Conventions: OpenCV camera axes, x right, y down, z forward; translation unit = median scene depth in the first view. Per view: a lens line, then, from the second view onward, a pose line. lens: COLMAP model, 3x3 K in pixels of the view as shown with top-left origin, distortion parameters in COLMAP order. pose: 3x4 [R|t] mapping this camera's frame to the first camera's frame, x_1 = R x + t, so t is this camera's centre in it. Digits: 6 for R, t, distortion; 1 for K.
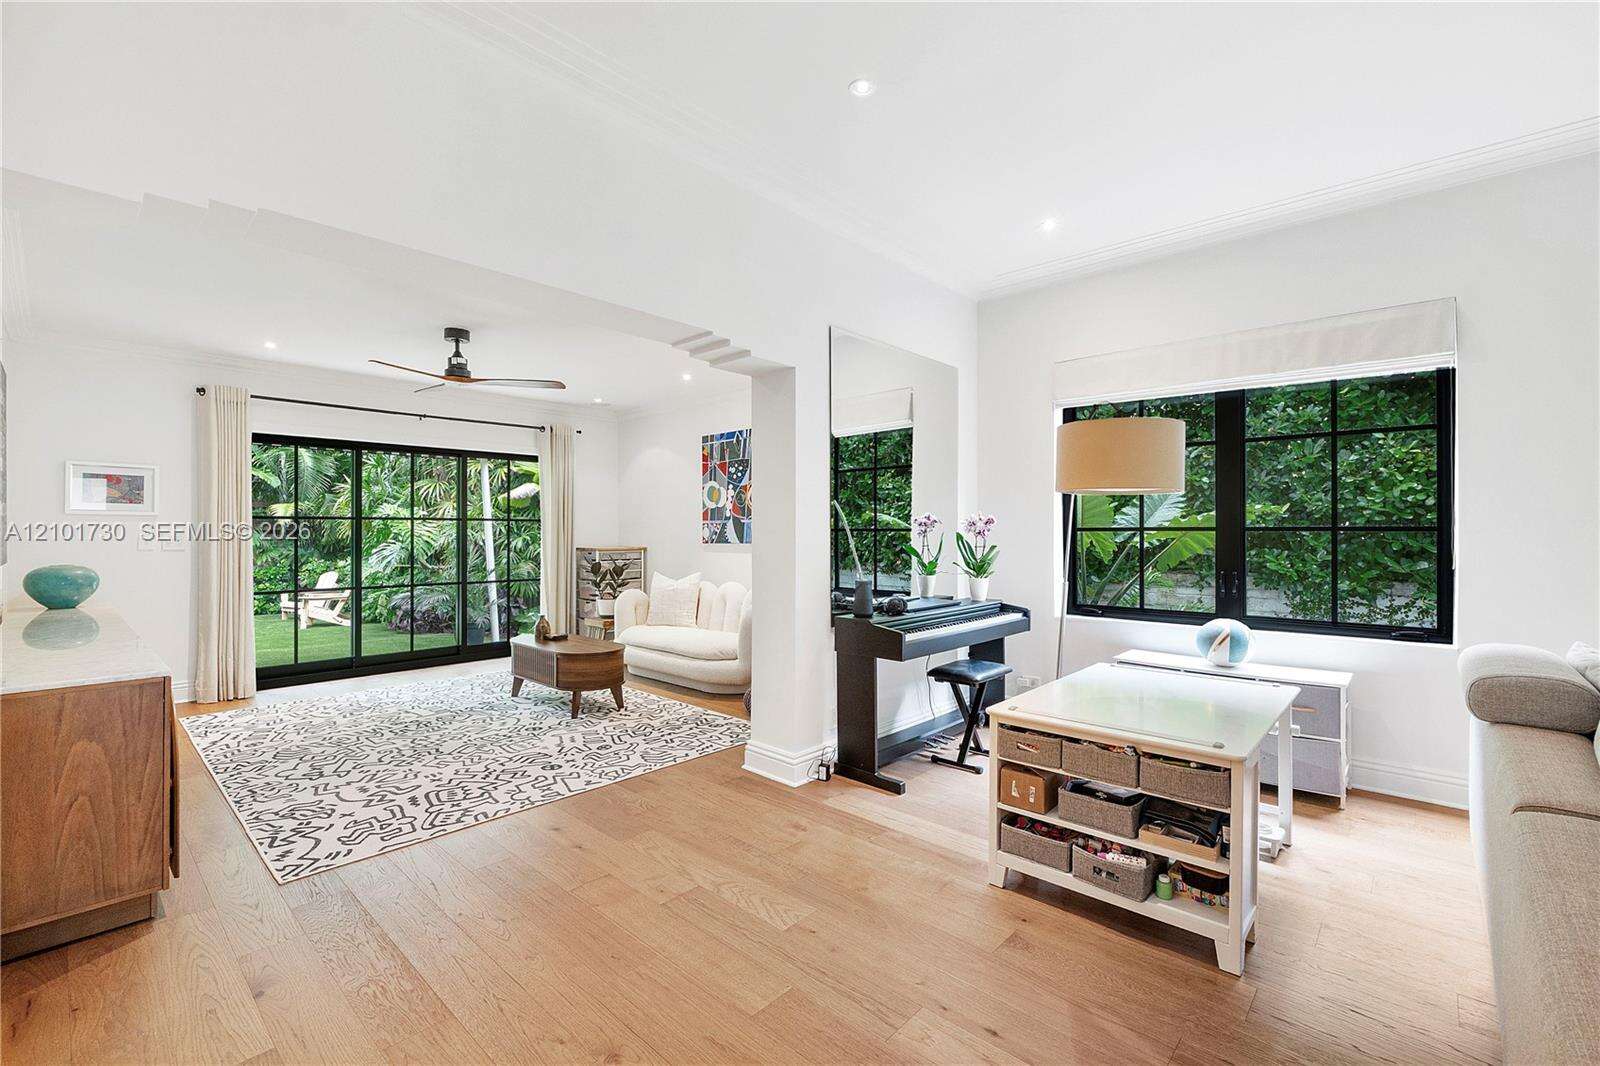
lens RADIAL K [[674.9, 0, 804.1], [0, 674.9, 530.4], [0, 0, 1]] dist [-0.010089, -0.000234]
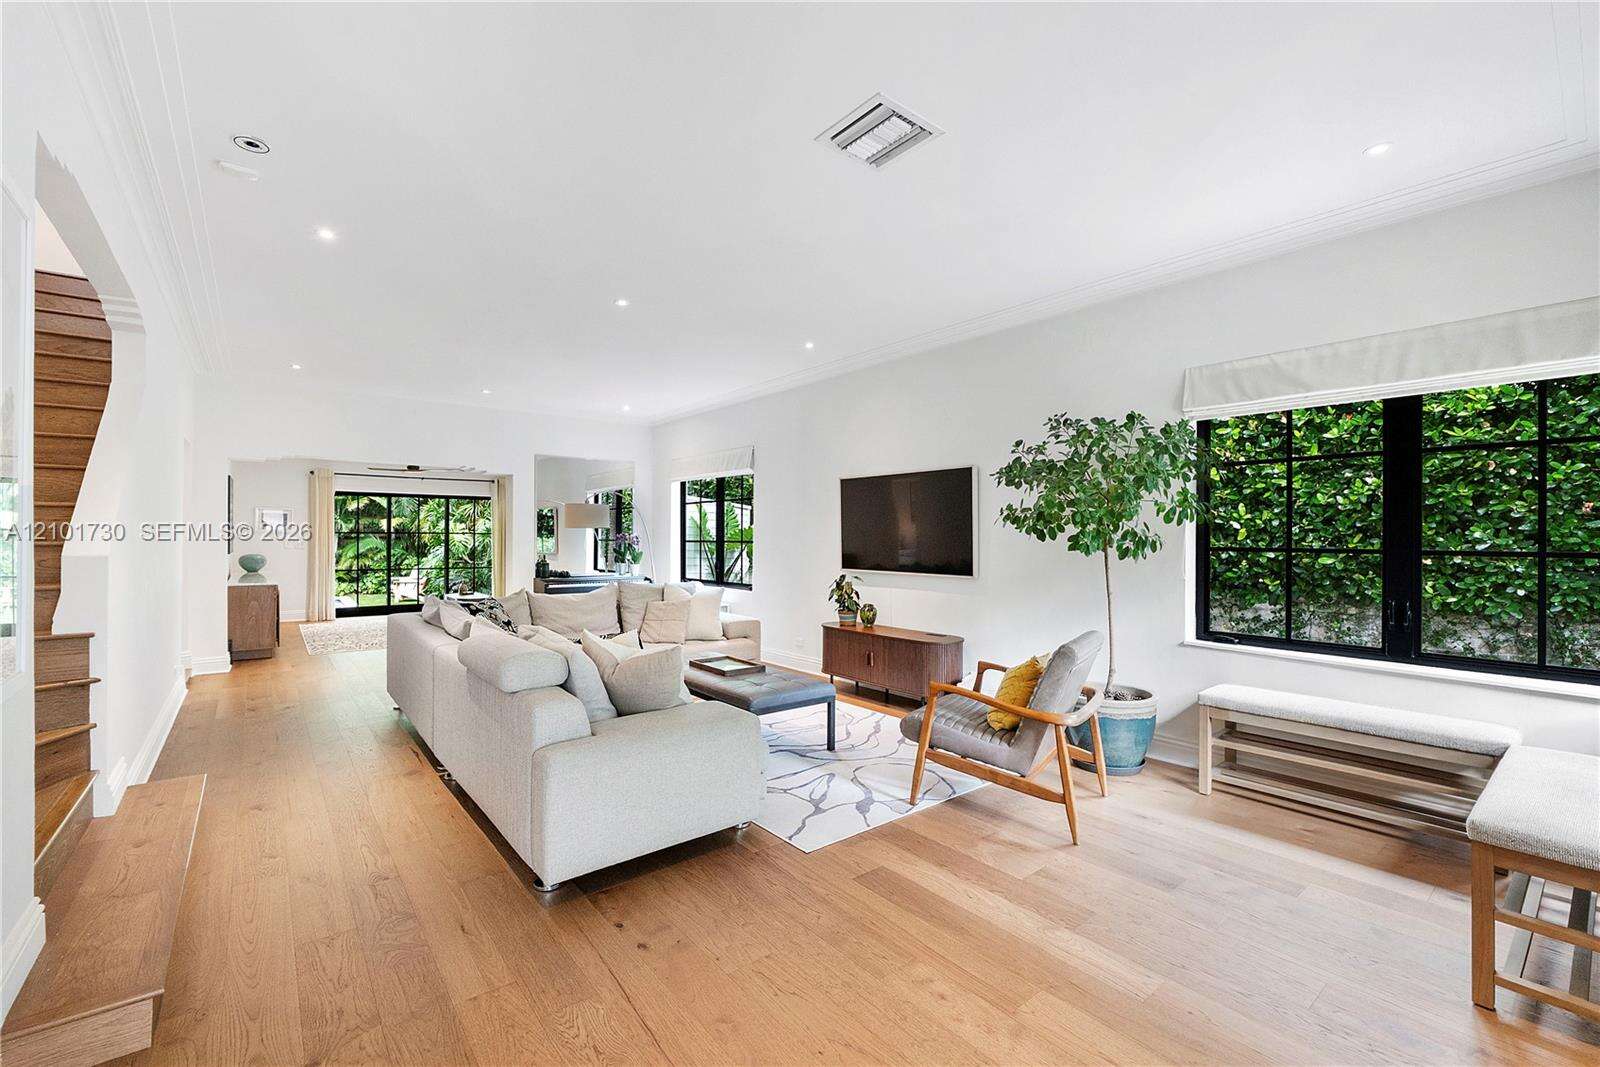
lens RADIAL K [[678.8, 0, 795.3], [0, 678.8, 537.2], [0, 0, 1]] dist [-0.004264, -0.000452]
pose [[0.985157, 0.005175, -0.171579, 0.788180], [-0.004993, 0.999986, 0.001488, -0.013372], [0.171584, -0.000609, 0.985169, -0.682211]]
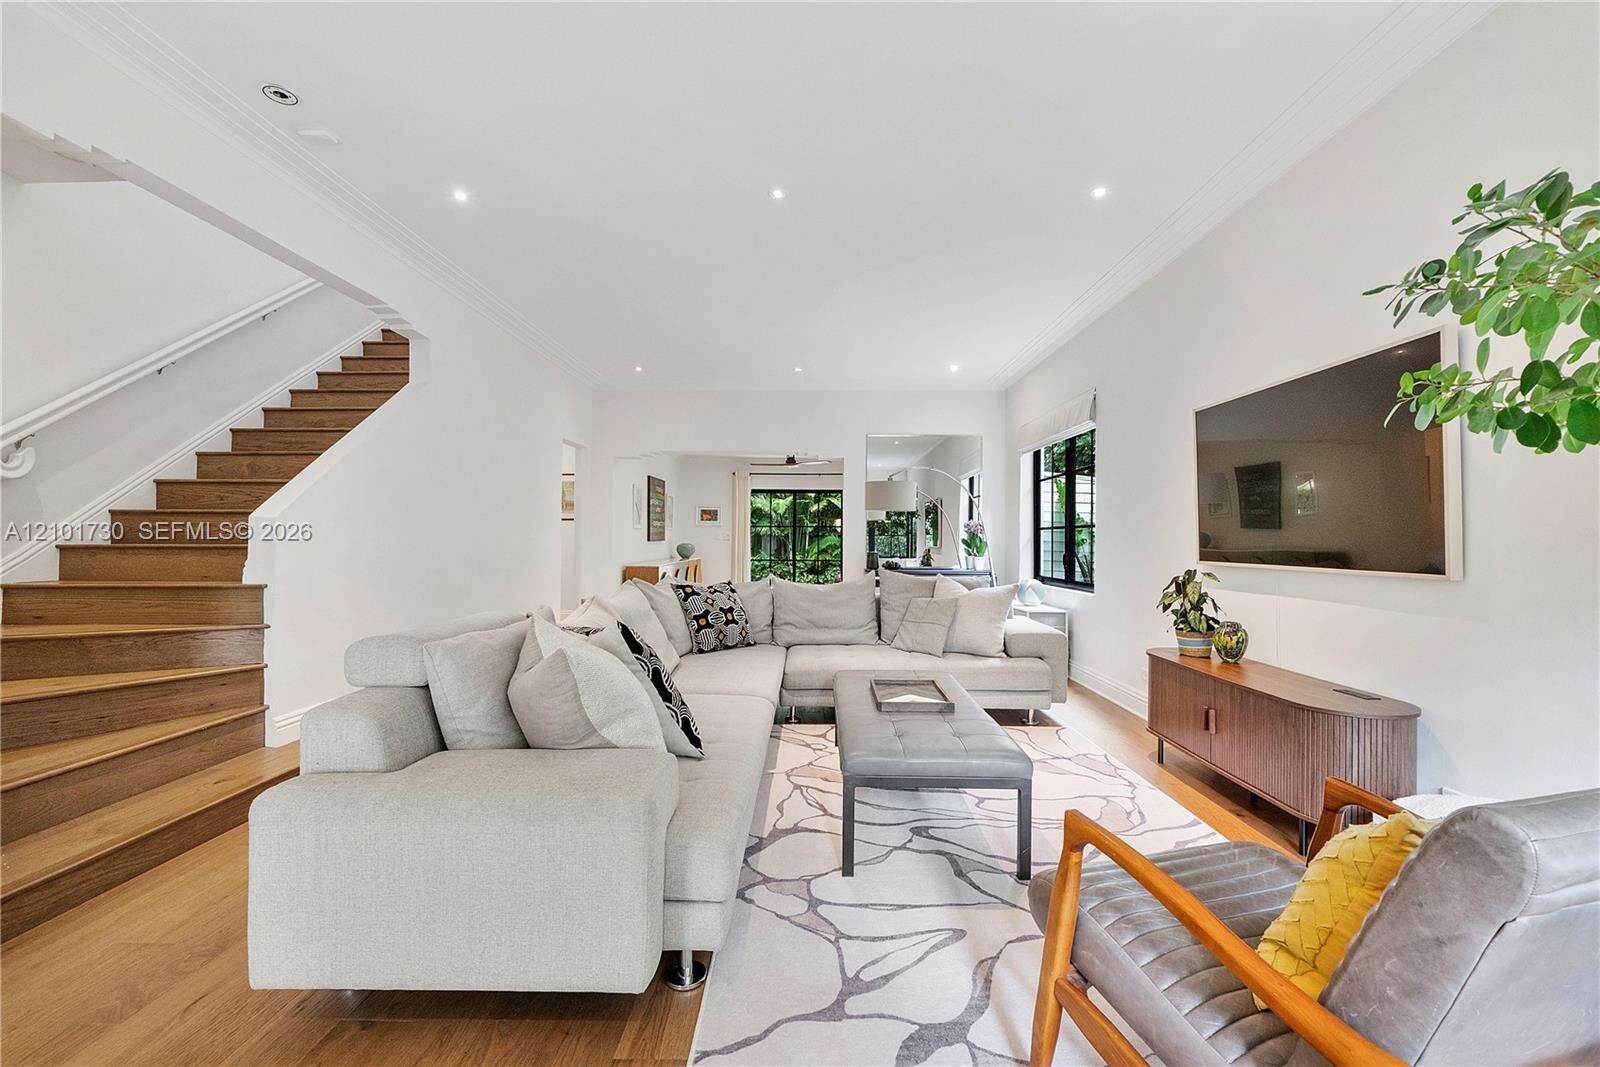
lens RADIAL K [[678.8, 0, 795.3], [0, 678.8, 537.2], [0, 0, 1]] dist [-0.004264, -0.000452]
pose [[0.650013, 0.003746, -0.759914, 0.907258], [-0.005662, 0.999984, 0.000086, 0.015405], [0.759902, 0.004246, 0.650023, -0.341820]]
